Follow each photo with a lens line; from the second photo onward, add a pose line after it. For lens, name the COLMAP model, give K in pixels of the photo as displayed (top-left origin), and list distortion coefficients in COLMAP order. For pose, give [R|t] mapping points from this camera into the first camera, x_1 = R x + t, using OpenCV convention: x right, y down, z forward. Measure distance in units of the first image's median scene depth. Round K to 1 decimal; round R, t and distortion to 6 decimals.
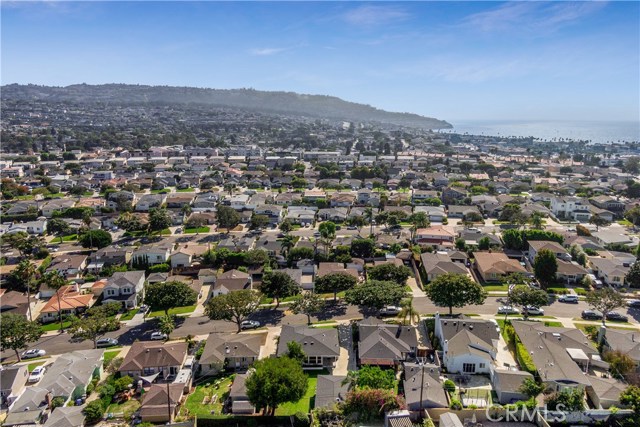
lens RADIAL K [[445.6, 0, 321.8], [0, 445.6, 210.2], [0, 0, 1]] dist [0.034510, -0.044606]
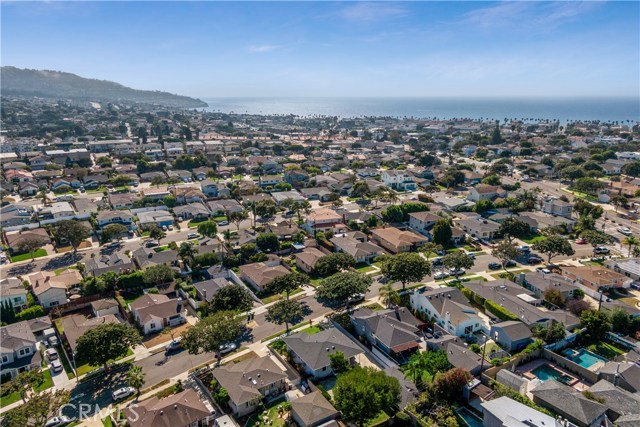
lens RADIAL K [[445.6, 0, 322.5], [0, 445.6, 215.8], [0, 0, 1]] dist [0.034510, -0.044606]
pose [[0.865450, -0.139099, 0.481298, -0.202324], [0.111107, 0.990050, 0.086346, -0.034870], [-0.488520, -0.021253, 0.872294, 0.060977]]
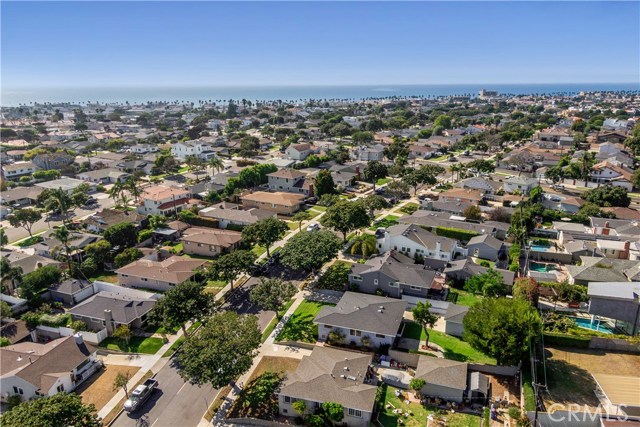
lens RADIAL K [[445.6, 0, 317.9], [0, 445.6, 214.3], [0, 0, 1]] dist [0.034510, -0.044606]
pose [[0.367533, -0.274758, 0.888497, -0.314188], [0.199610, 0.956403, 0.213187, -0.028729], [-0.908337, 0.099000, 0.406354, 0.314112]]
